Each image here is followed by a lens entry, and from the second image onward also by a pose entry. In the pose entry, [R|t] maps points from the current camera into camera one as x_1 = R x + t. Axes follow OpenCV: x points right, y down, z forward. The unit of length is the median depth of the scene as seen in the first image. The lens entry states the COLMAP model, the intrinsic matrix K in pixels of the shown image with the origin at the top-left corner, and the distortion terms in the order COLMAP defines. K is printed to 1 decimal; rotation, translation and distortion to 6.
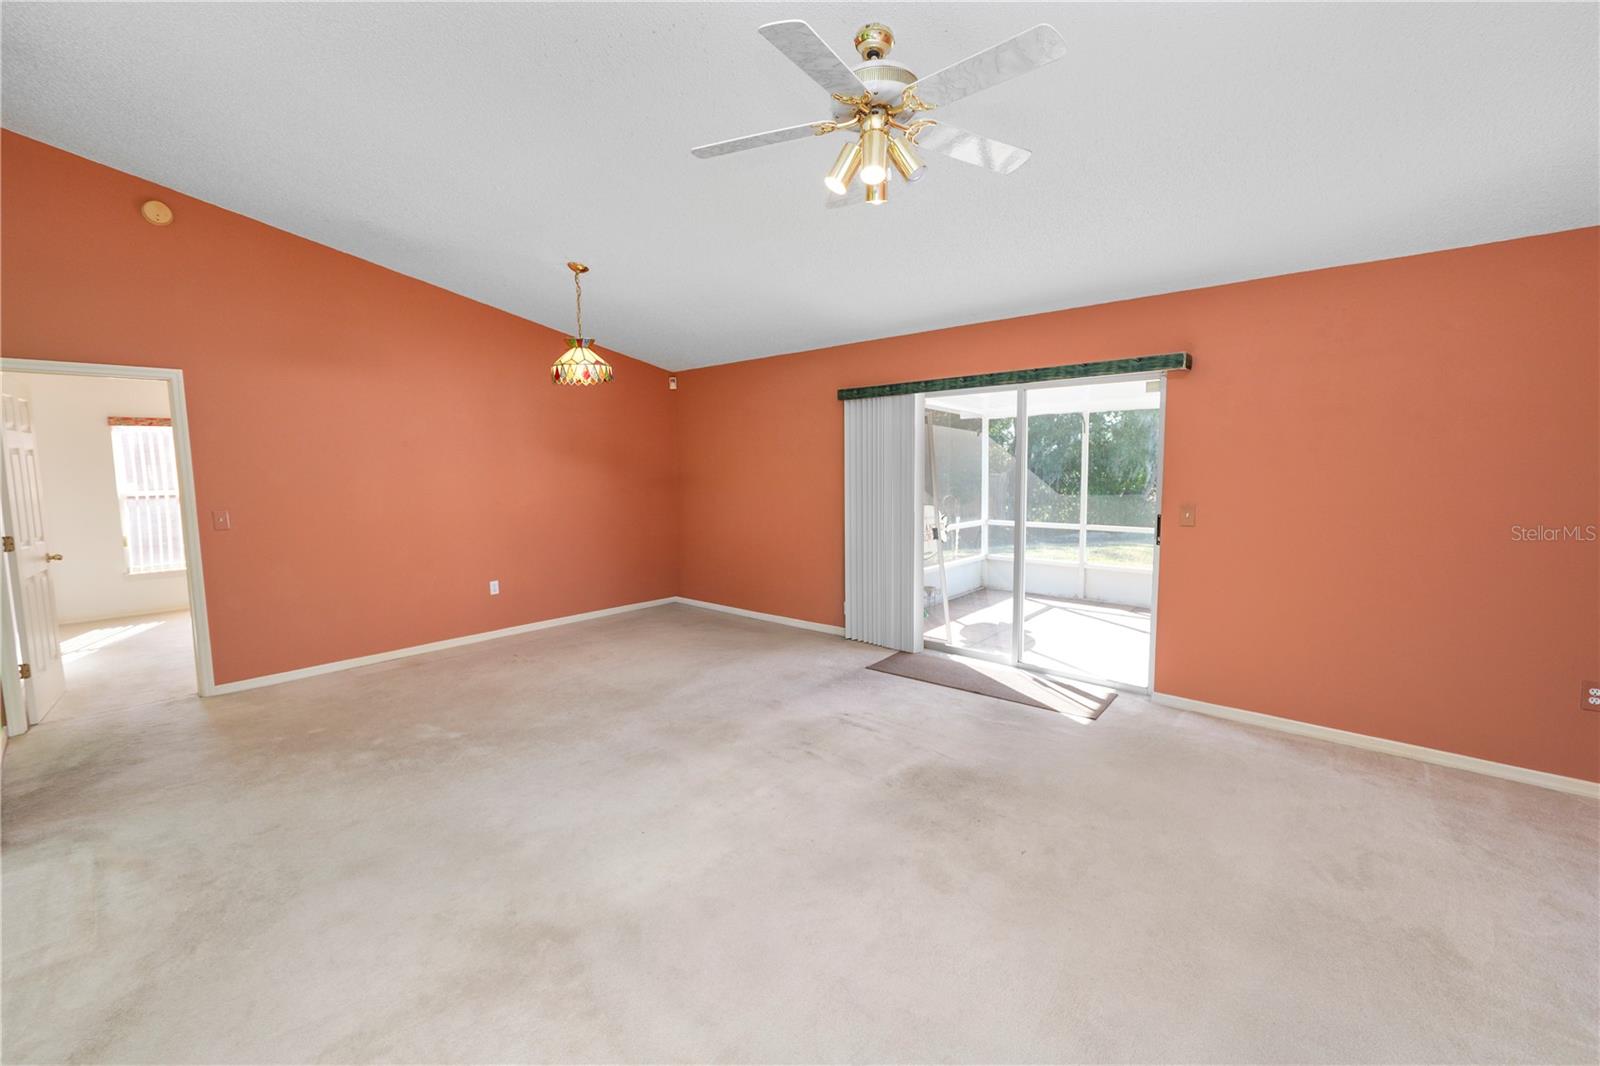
lens RADIAL K [[650.4, 0, 798.3], [0, 650.4, 532.3], [0, 0, 1]] dist [-0.010253, 0.000055]
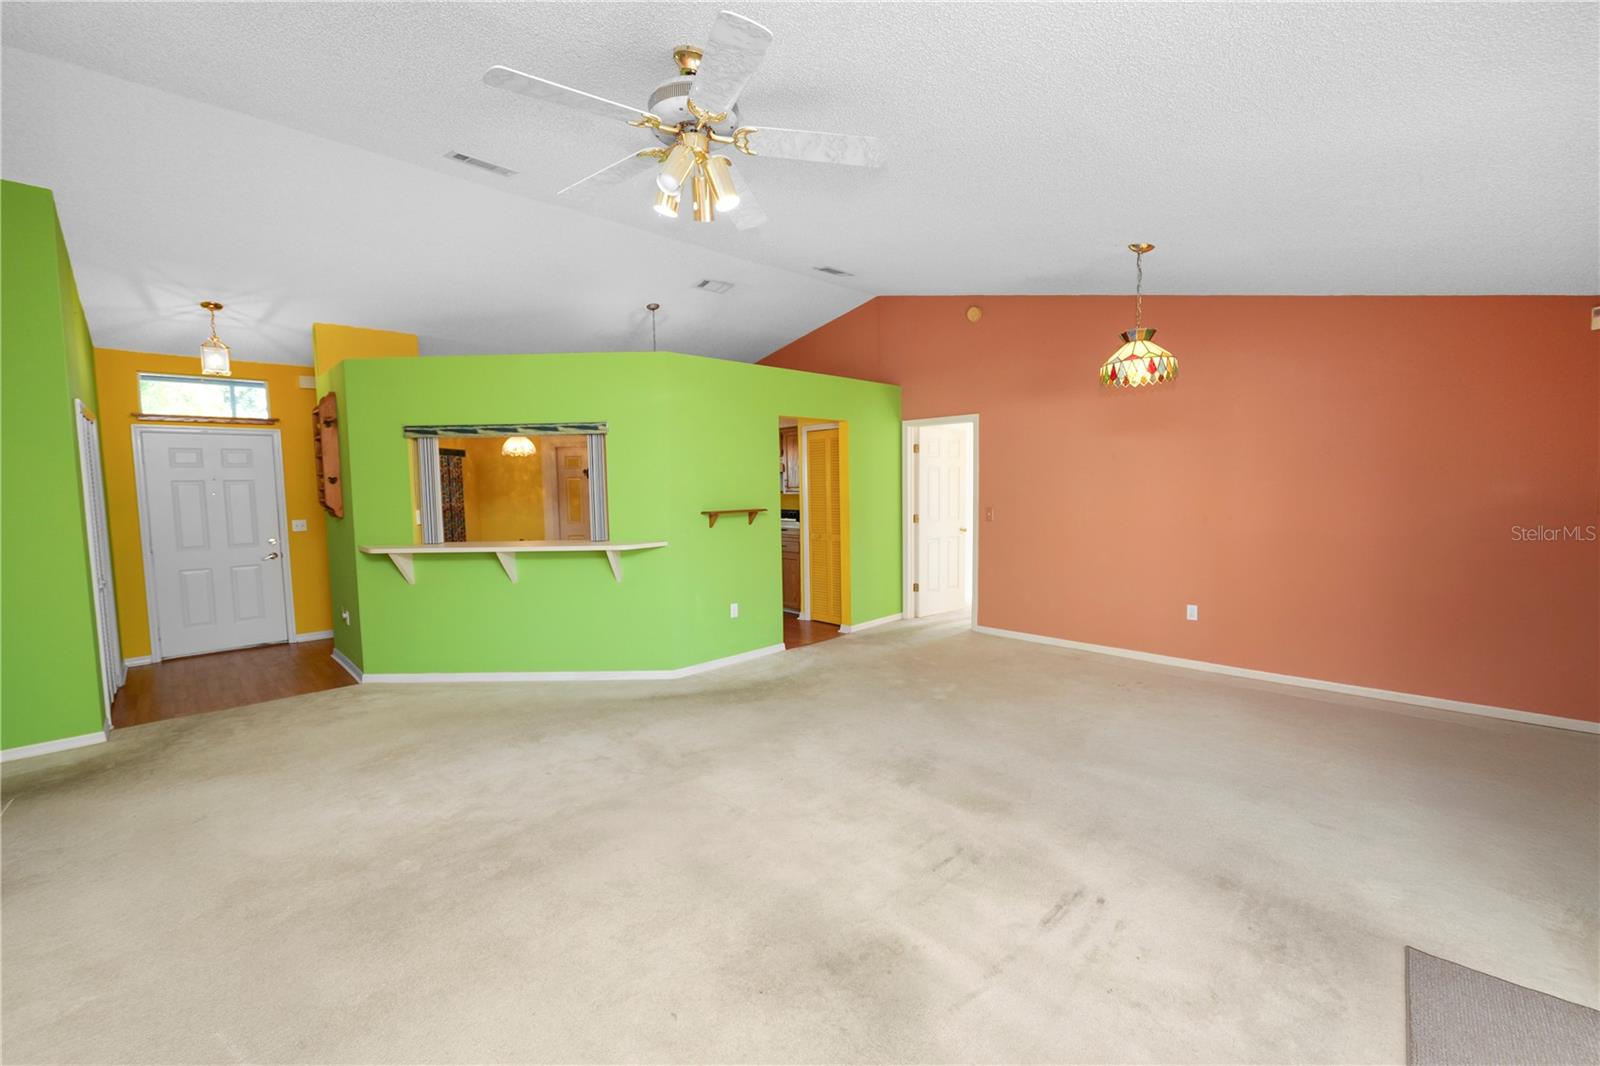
lens RADIAL K [[650.4, 0, 798.5], [0, 650.4, 527.7], [0, 0, 1]] dist [-0.010253, 0.000055]
pose [[-0.057710, 0.082033, -0.994957, 0.631603], [-0.097668, 0.991374, 0.087403, -0.079590], [0.993544, 0.102220, -0.049200, 0.700870]]
